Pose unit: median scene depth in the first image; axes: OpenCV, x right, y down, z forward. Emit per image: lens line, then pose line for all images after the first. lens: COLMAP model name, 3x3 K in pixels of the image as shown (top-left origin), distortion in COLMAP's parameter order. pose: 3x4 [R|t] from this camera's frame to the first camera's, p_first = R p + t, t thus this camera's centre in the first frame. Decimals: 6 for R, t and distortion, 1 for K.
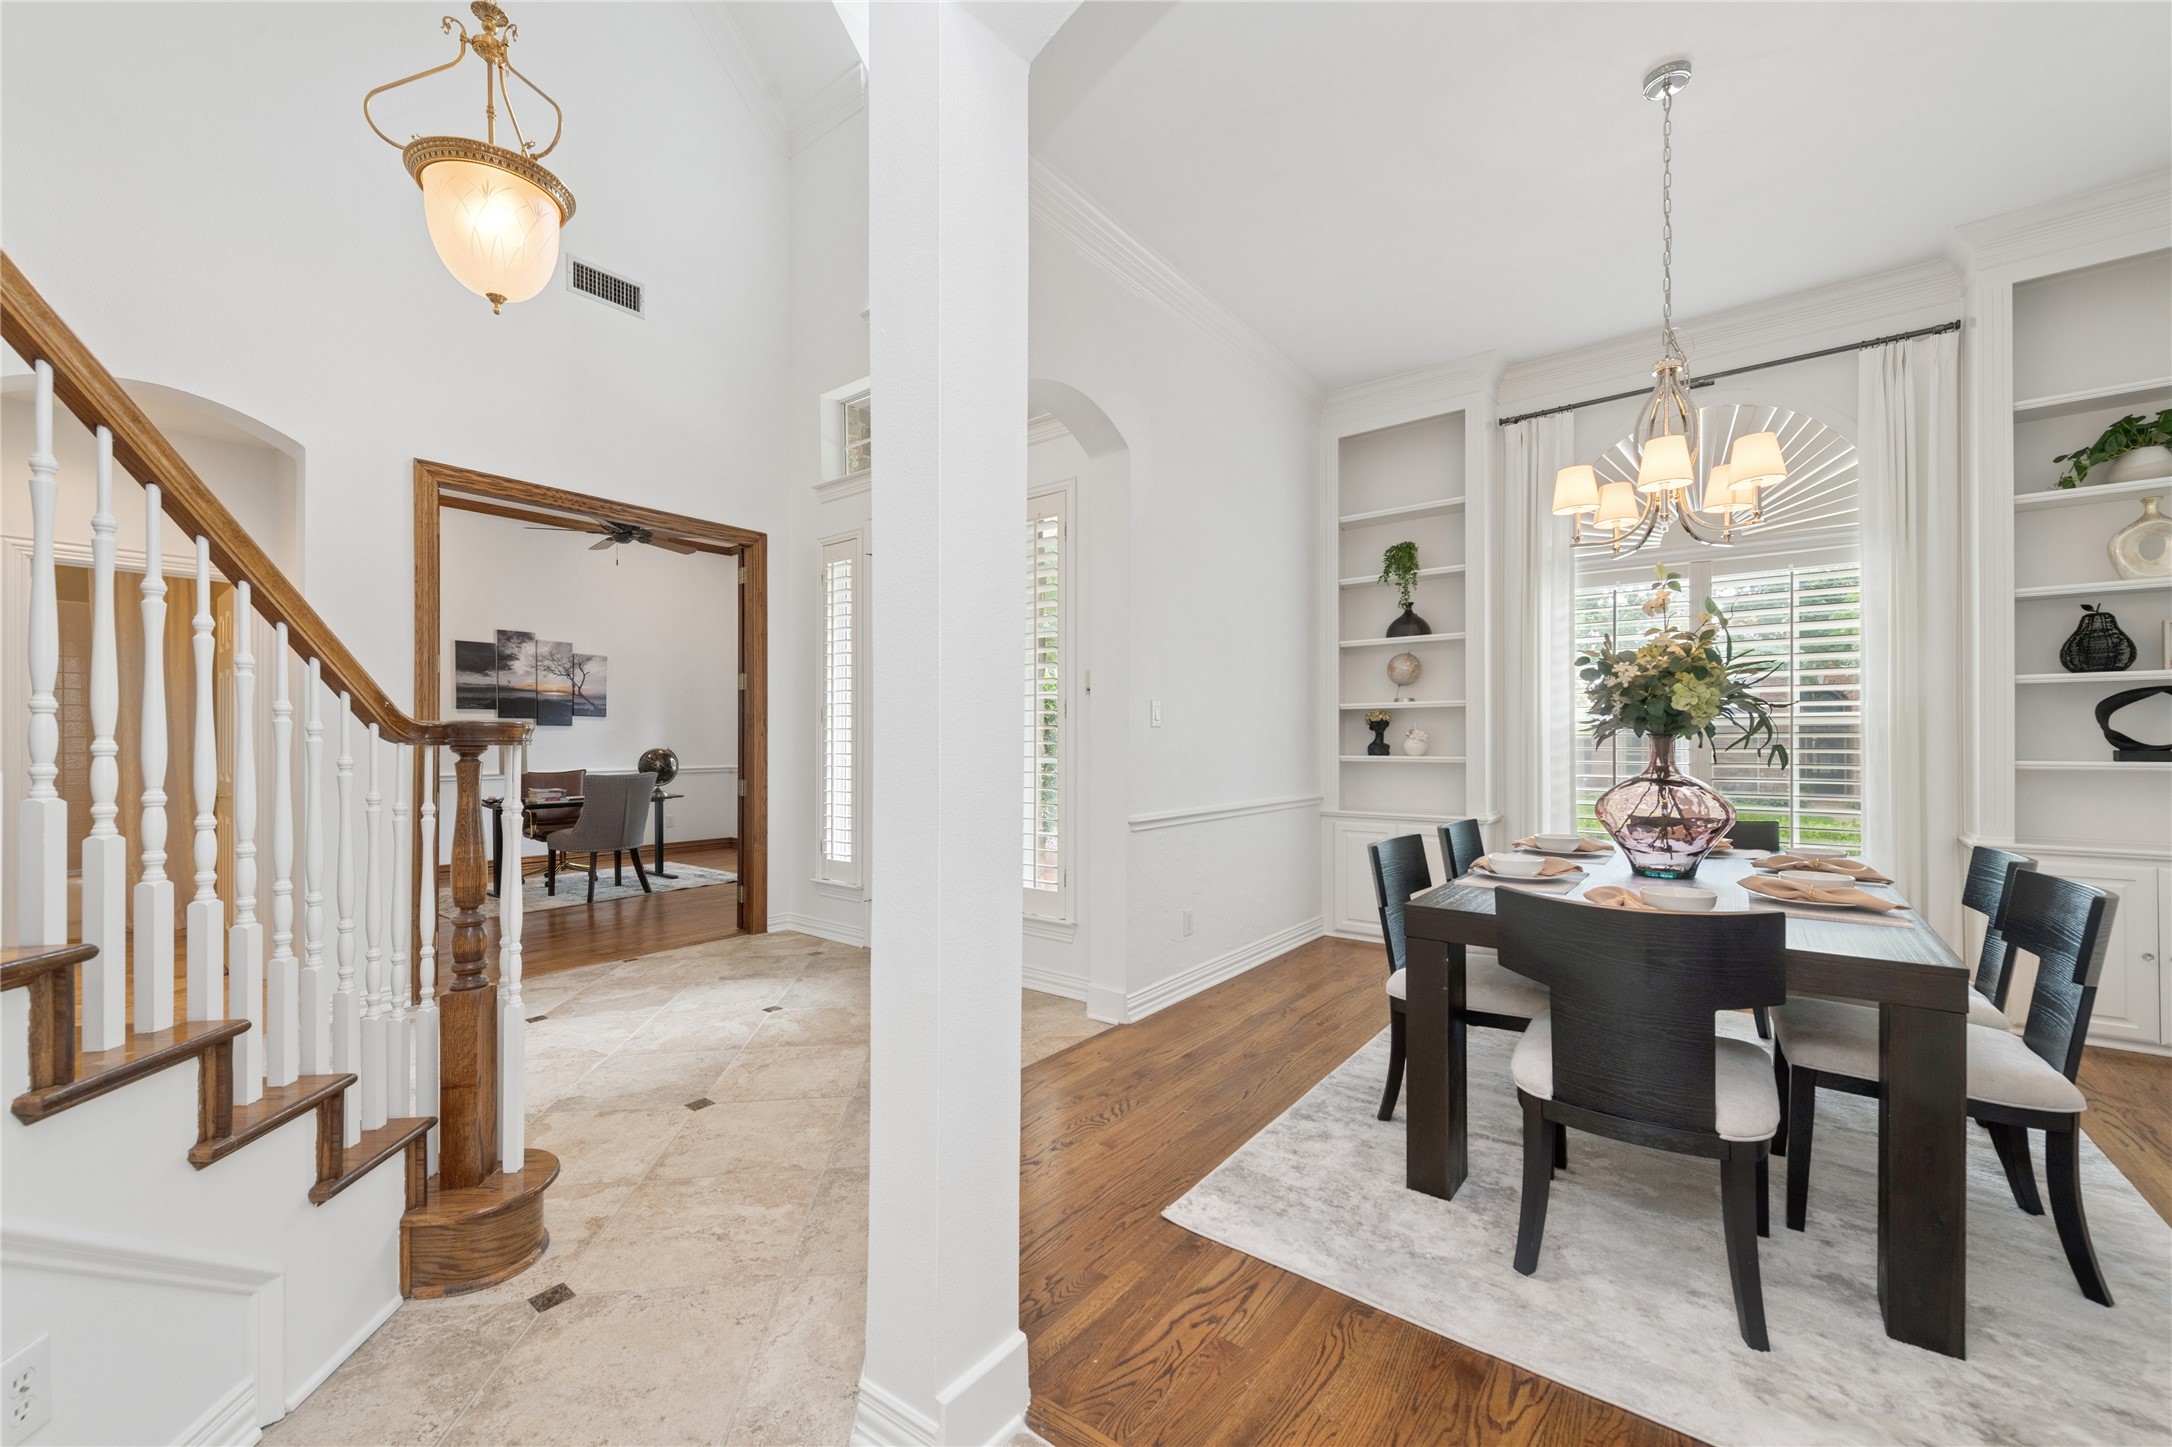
lens RADIAL K [[847.7, 0, 1087.7], [0, 847.7, 739.4], [0, 0, 1]] dist [0.003220, 0.000252]
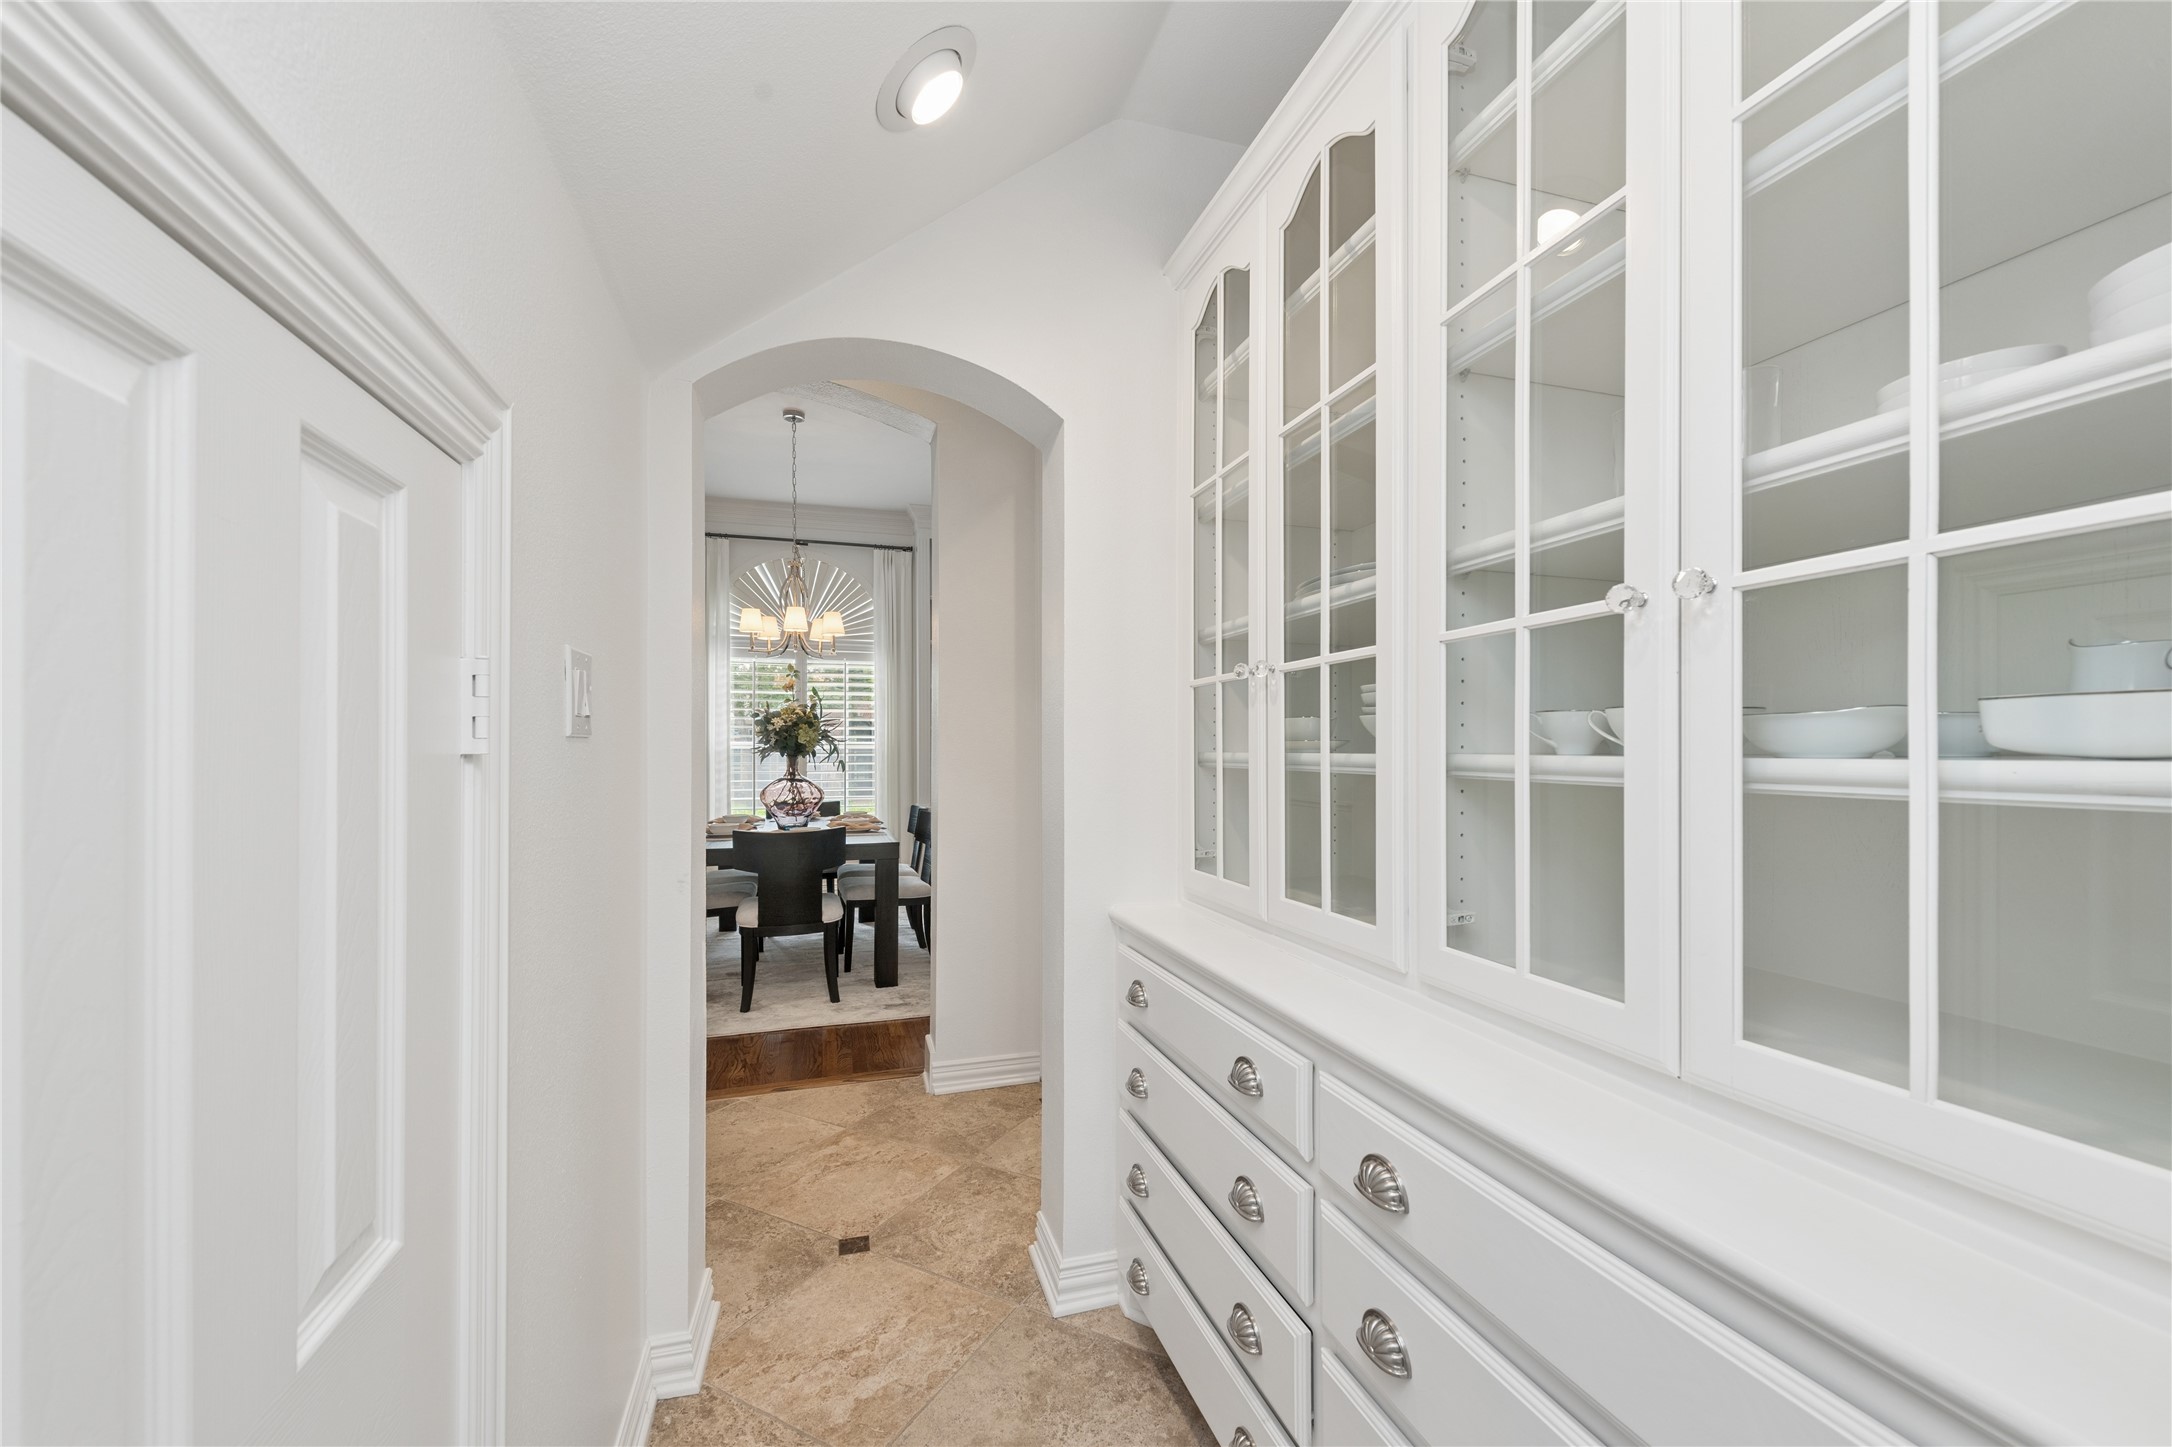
lens RADIAL K [[869.8, 0, 1091.3], [0, 869.8, 756.1], [0, 0, 1]] dist [0.004824, 0.000040]
pose [[0.565156, -0.000446, 0.824984, -0.587765], [0.000536, 1.000000, 0.000173, -0.003764], [-0.824984, 0.000344, 0.565156, -0.696926]]
